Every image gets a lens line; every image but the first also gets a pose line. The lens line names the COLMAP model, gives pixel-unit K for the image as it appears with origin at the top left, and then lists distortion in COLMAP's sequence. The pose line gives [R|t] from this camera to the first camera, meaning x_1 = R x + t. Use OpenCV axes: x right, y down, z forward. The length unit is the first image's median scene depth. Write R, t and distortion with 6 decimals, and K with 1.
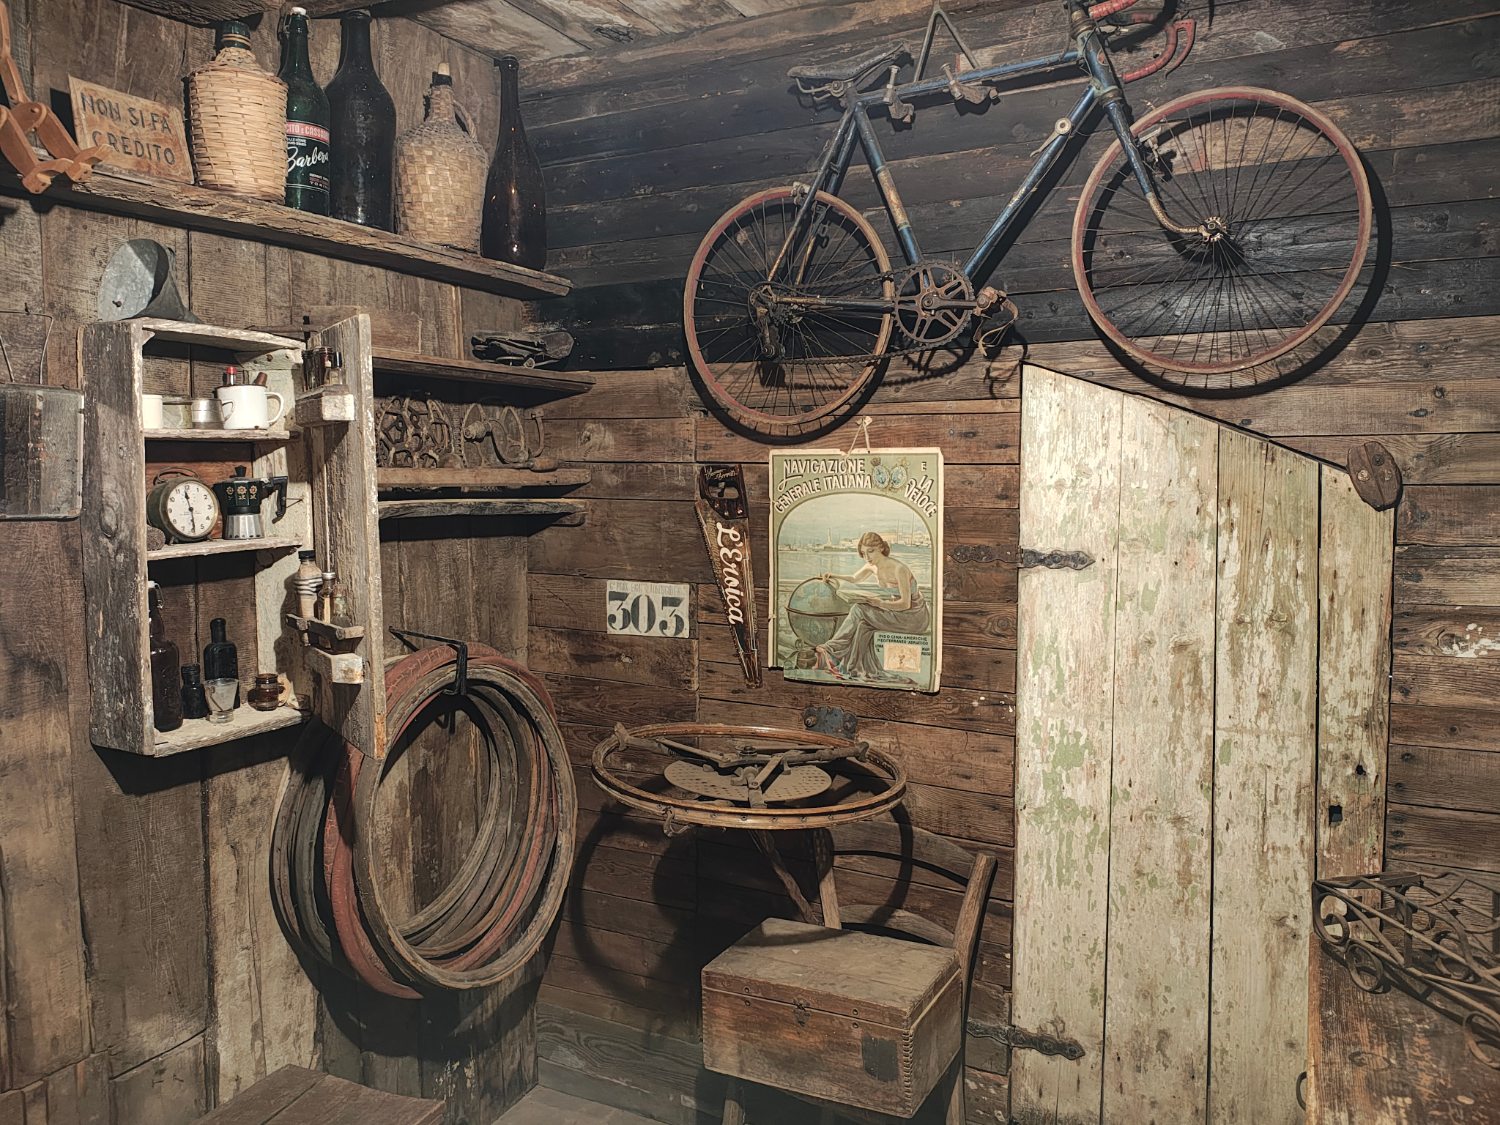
lens RADIAL K [[1128.3, 0, 741.2], [0, 1128.3, 556.5], [0, 0, 1]] dist [0.032688, -0.075242]
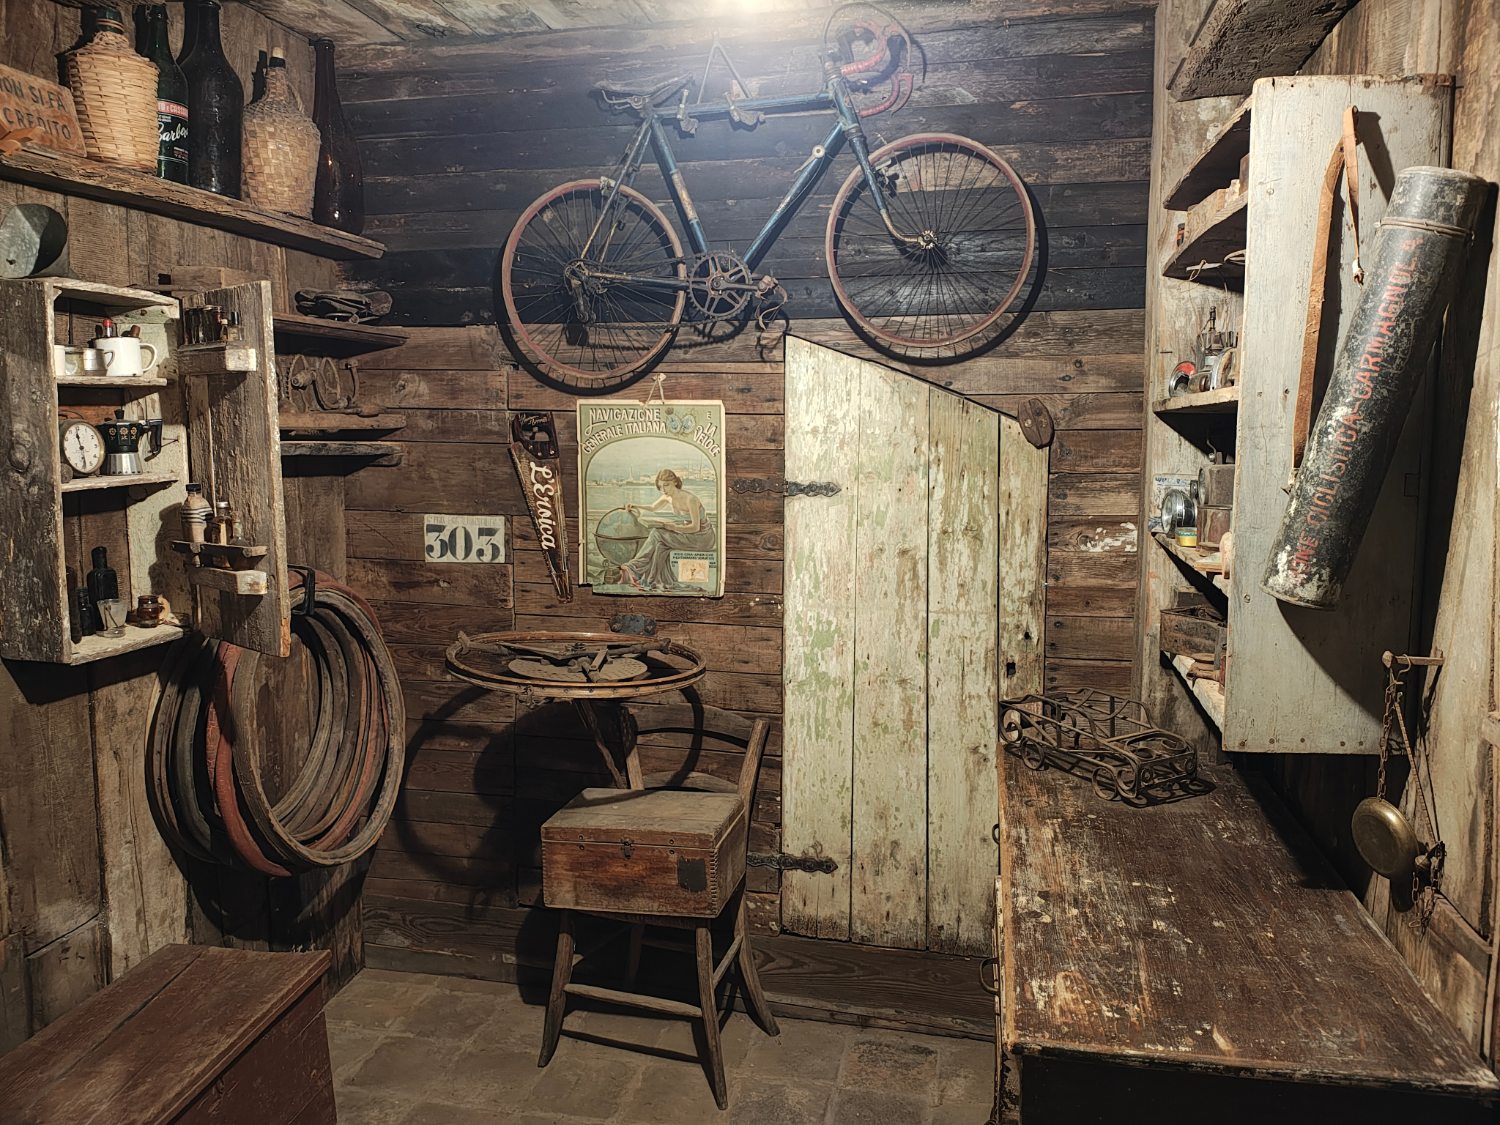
lens RADIAL K [[1128.3, 0, 744.1], [0, 1128.3, 556.0], [0, 0, 1]] dist [0.032688, -0.075242]
pose [[0.966756, -0.024094, 0.254562, -0.128777], [0.013592, 0.998985, 0.042934, 0.023669], [-0.255338, -0.038047, 0.966103, -0.228812]]
